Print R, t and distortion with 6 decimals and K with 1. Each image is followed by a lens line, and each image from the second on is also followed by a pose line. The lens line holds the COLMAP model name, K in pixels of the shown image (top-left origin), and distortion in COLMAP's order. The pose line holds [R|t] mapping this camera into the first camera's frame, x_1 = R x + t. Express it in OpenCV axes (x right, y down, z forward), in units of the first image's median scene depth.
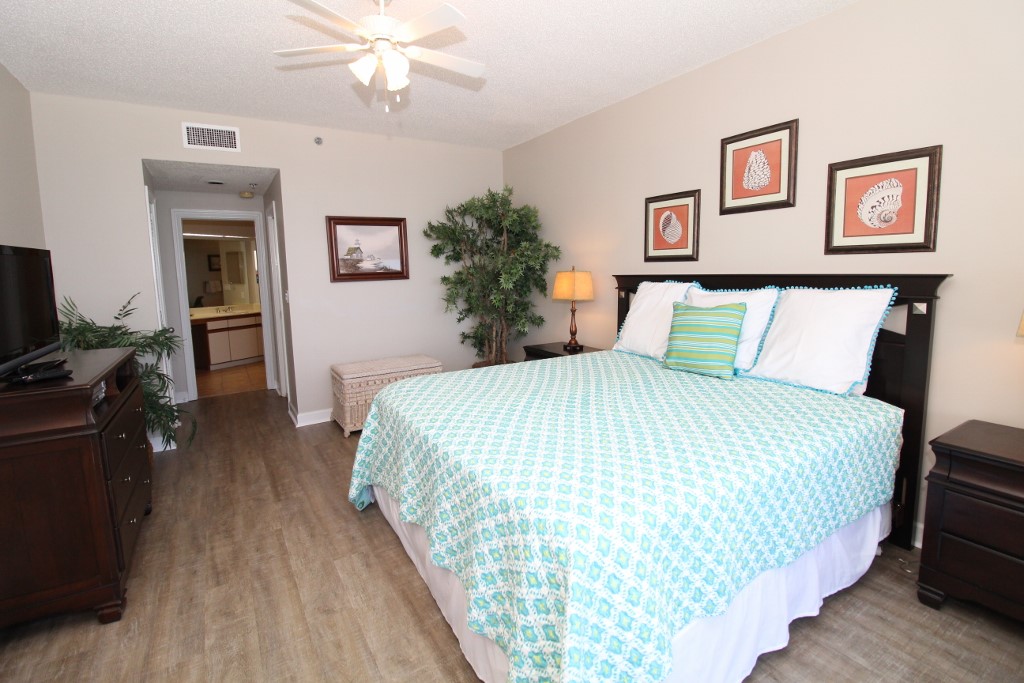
lens RADIAL K [[476.6, 0, 511.2], [0, 476.6, 319.3], [0, 0, 1]] dist [-0.002074, -0.000392]
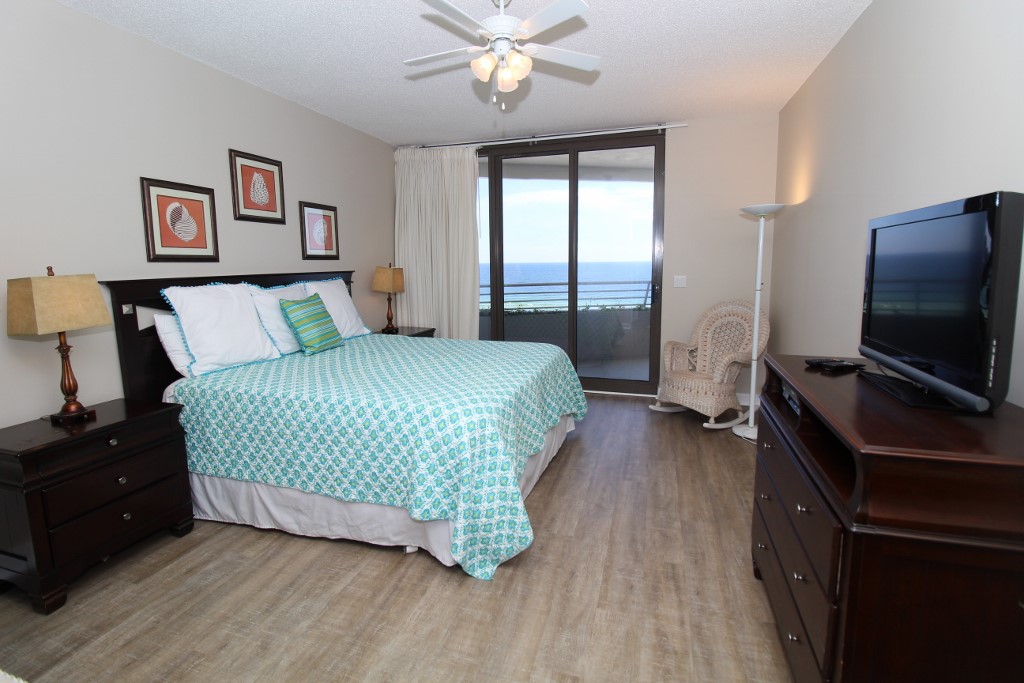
lens RADIAL K [[476.6, 0, 511.2], [0, 476.6, 319.3], [0, 0, 1]] dist [-0.002074, -0.000392]
pose [[-0.658241, -0.058491, 0.750531, -0.701462], [0.111472, 0.978413, 0.174016, -0.104165], [-0.744508, 0.198208, -0.637512, 1.127722]]
